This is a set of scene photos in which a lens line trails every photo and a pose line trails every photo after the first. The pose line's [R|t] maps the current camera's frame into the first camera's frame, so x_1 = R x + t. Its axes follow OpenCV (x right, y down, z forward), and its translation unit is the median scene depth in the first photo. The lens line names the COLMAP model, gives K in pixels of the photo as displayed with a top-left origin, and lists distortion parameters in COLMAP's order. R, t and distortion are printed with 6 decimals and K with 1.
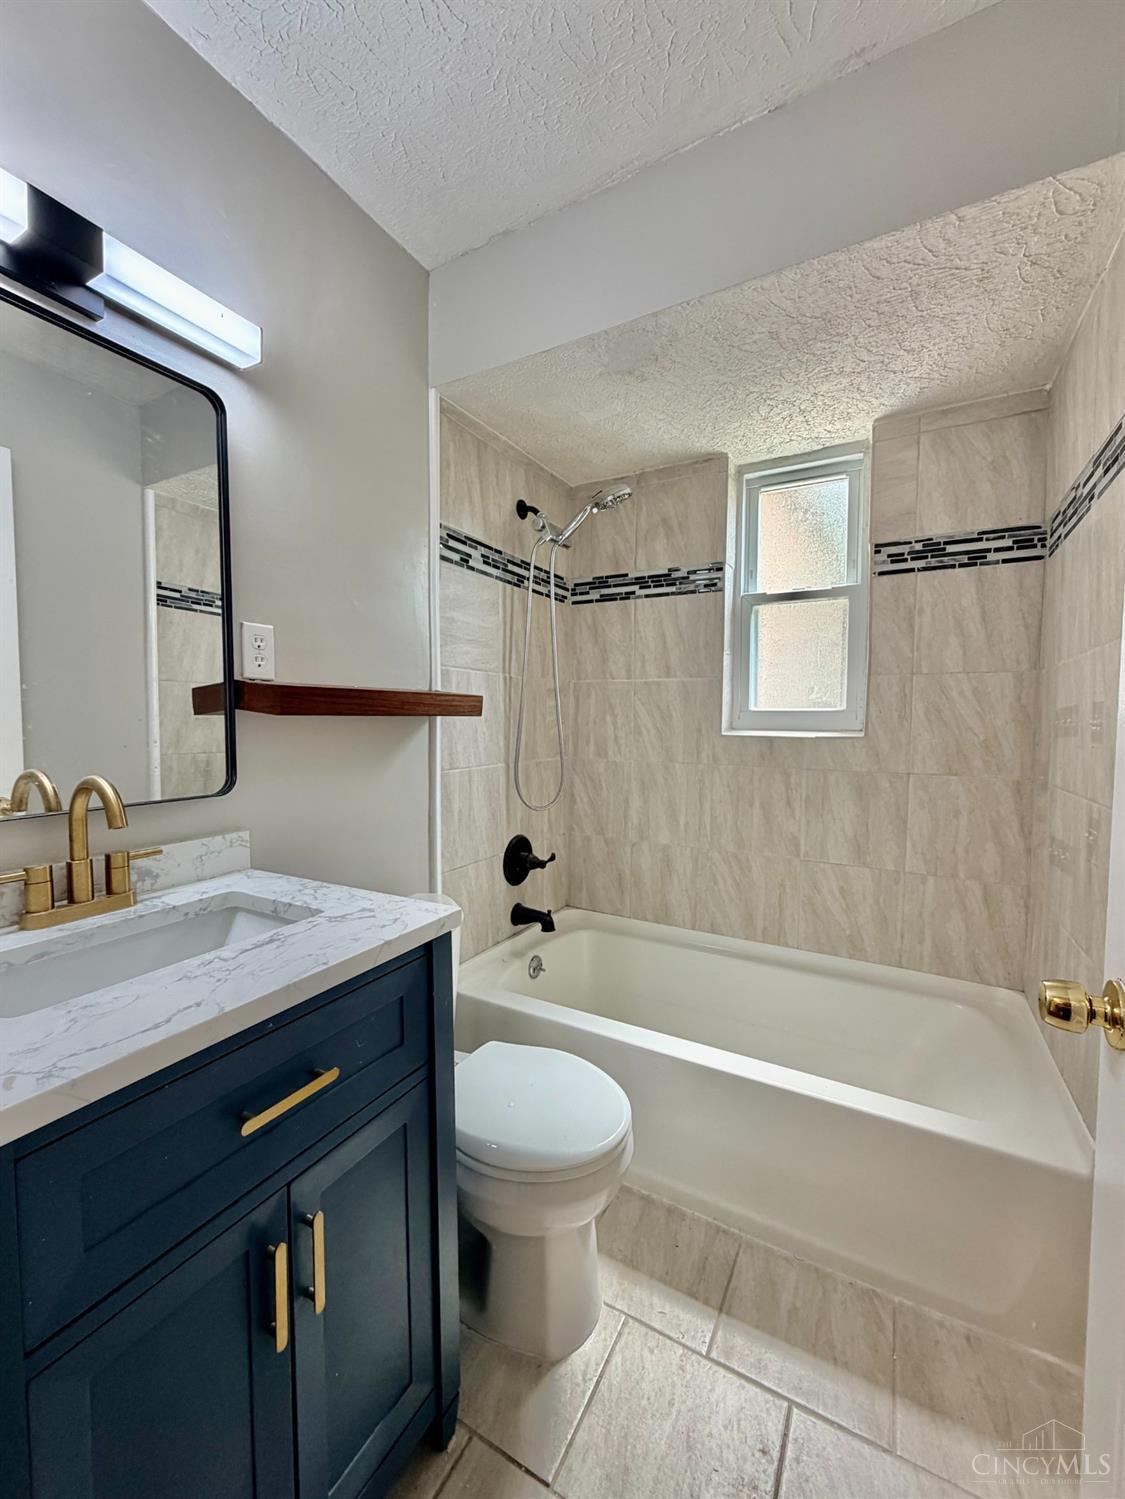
lens RADIAL K [[603.9, 0, 562.5], [0, 603.9, 749.5], [0, 0, 1]] dist [0.002077, 0.000202]
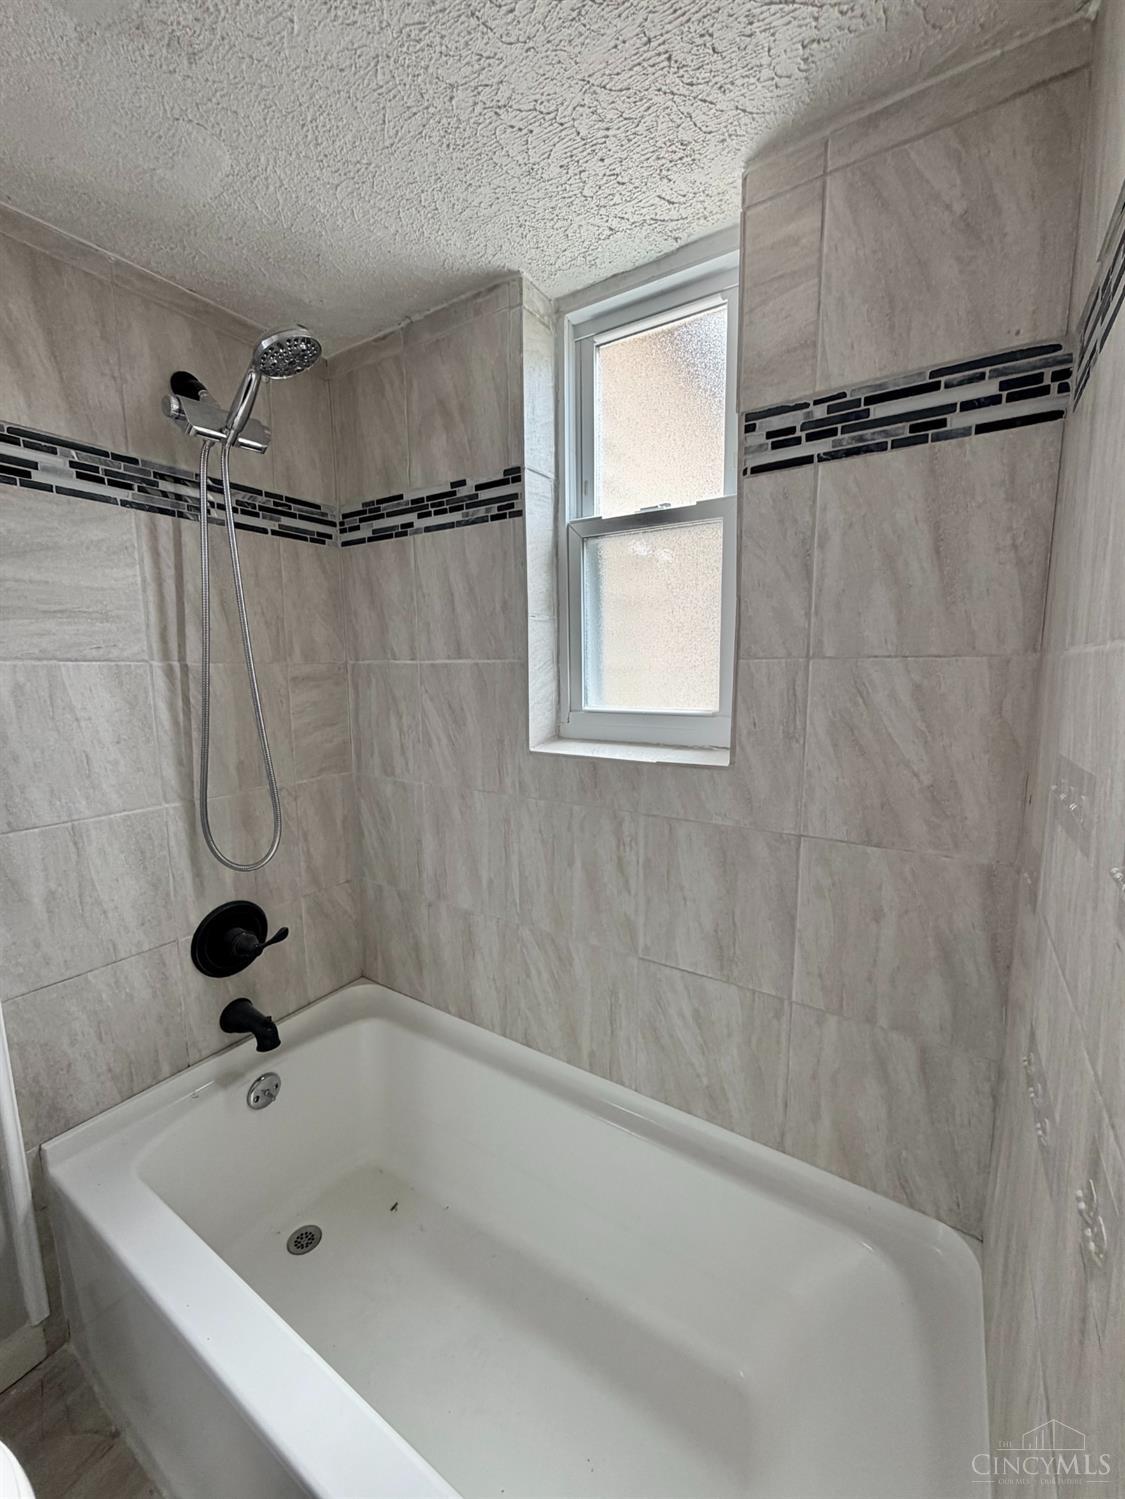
lens RADIAL K [[600.0, 0, 565.3], [0, 600.0, 748.7], [0, 0, 1]] dist [-0.000121, 0.000252]
pose [[0.997740, -0.006111, -0.066922, 0.364376], [0.011714, 0.996426, 0.083653, -0.083671], [0.066171, -0.084248, 0.994245, 0.404666]]
